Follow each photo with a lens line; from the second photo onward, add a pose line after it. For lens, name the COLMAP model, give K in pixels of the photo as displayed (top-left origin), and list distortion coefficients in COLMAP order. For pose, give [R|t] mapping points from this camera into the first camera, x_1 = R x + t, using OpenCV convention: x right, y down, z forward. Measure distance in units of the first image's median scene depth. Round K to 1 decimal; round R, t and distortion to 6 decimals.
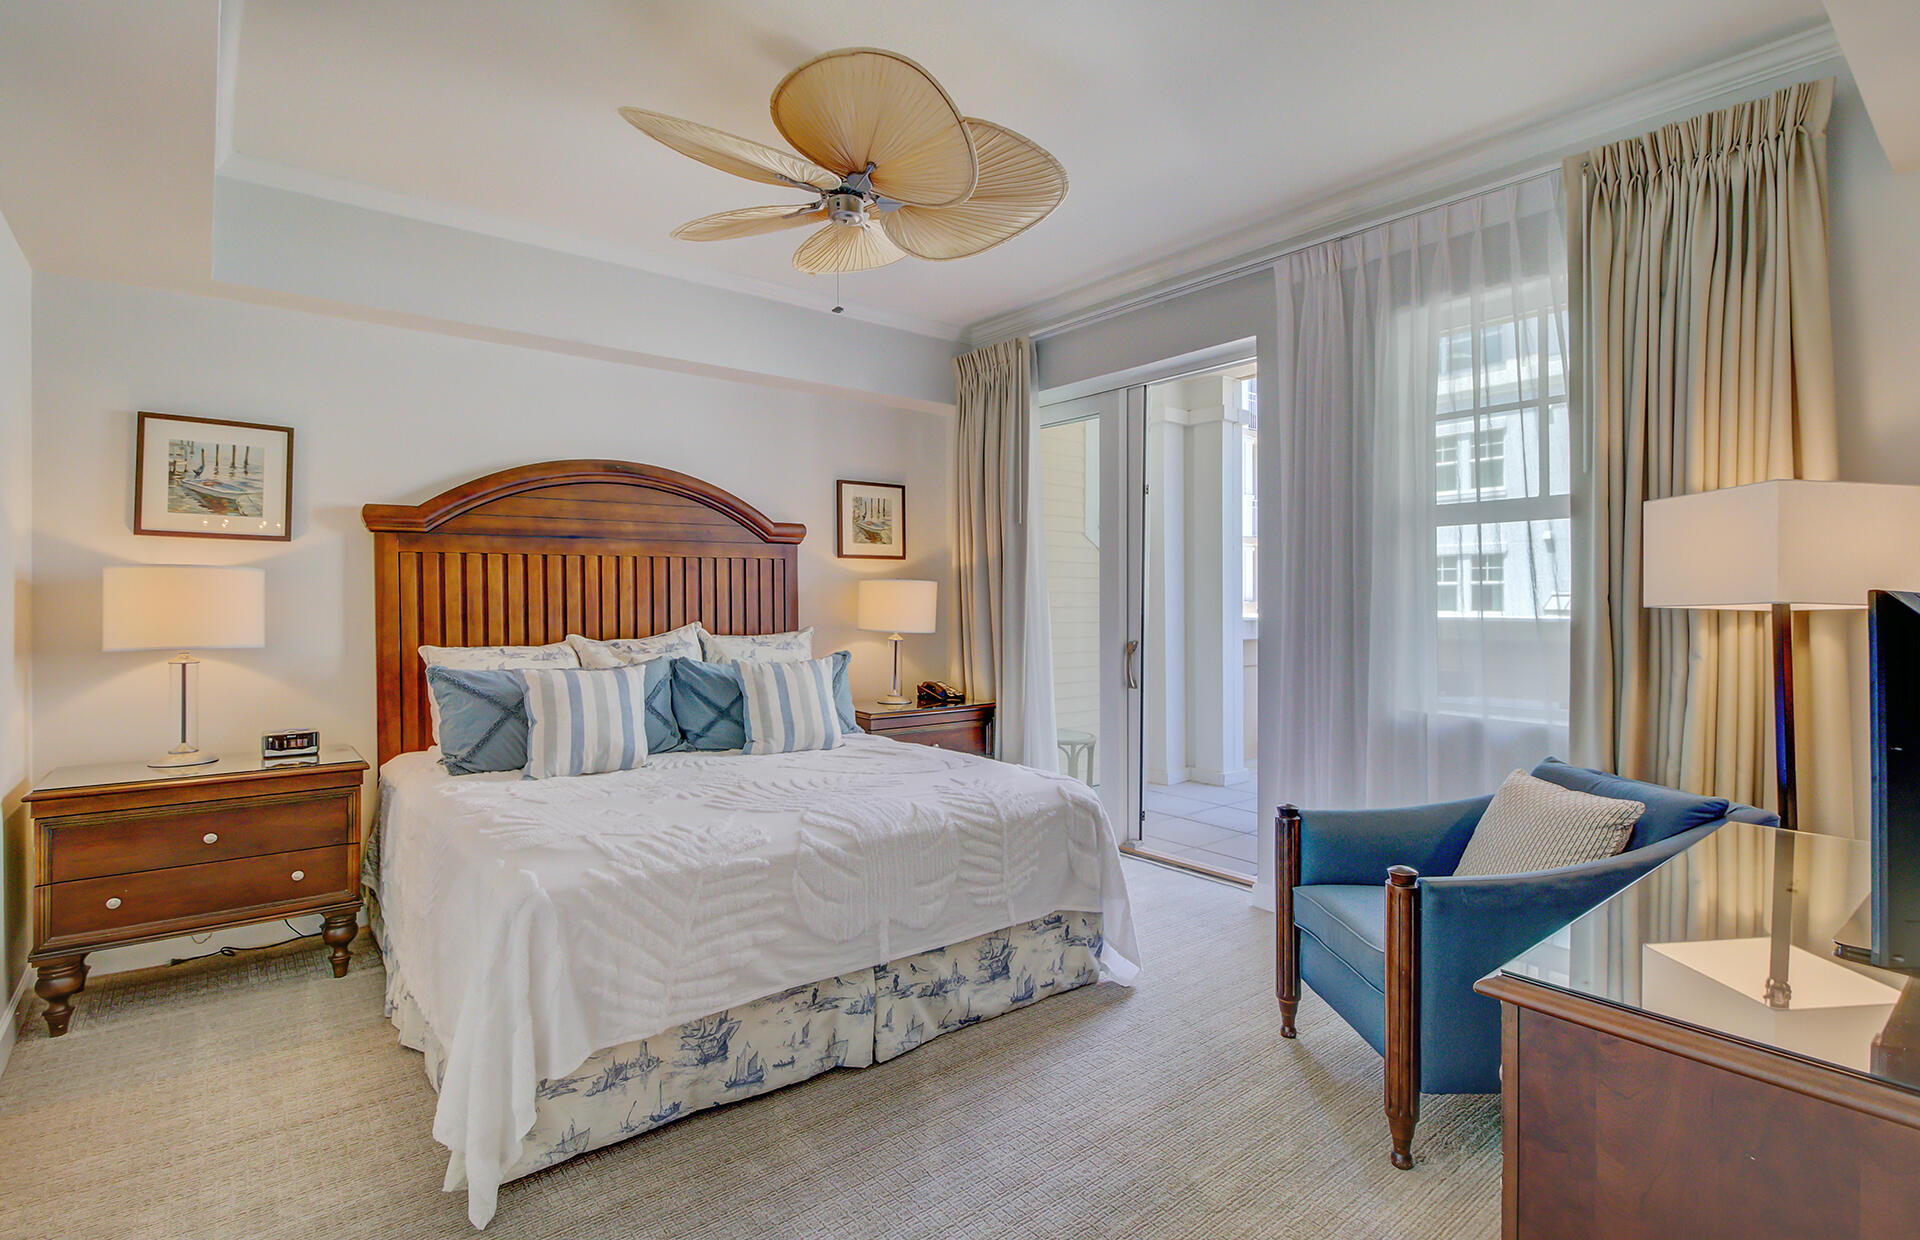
lens RADIAL K [[906.8, 0, 953.3], [0, 906.8, 603.5], [0, 0, 1]] dist [0.011669, -0.012291]
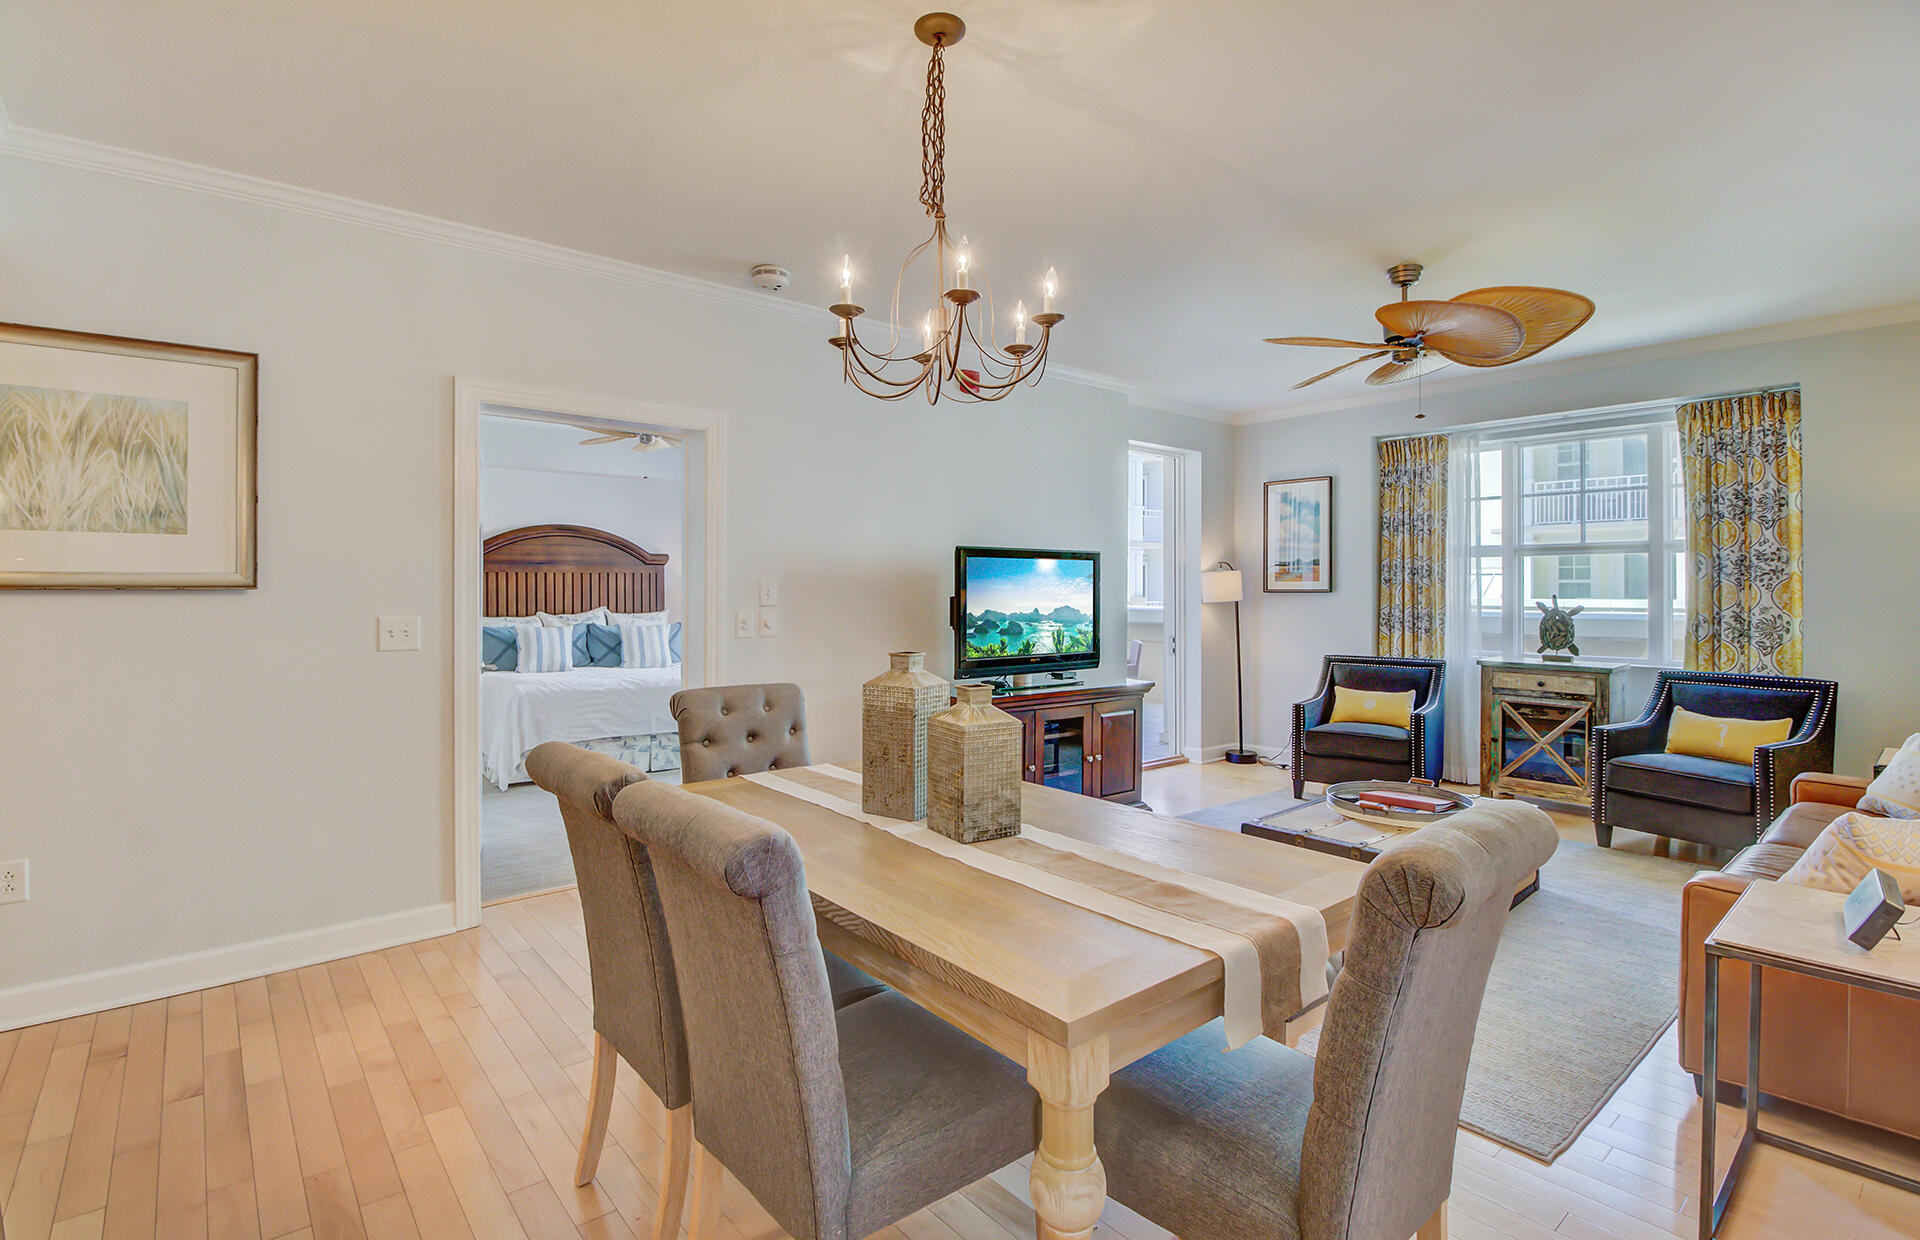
lens RADIAL K [[906.8, 0, 947.4], [0, 906.8, 581.7], [0, 0, 1]] dist [0.011669, -0.012291]
pose [[0.999981, 0.000574, 0.006179, 0.495956], [-0.000462, 0.999835, -0.018169, 0.003051], [-0.006189, 0.018166, 0.999816, -1.073211]]
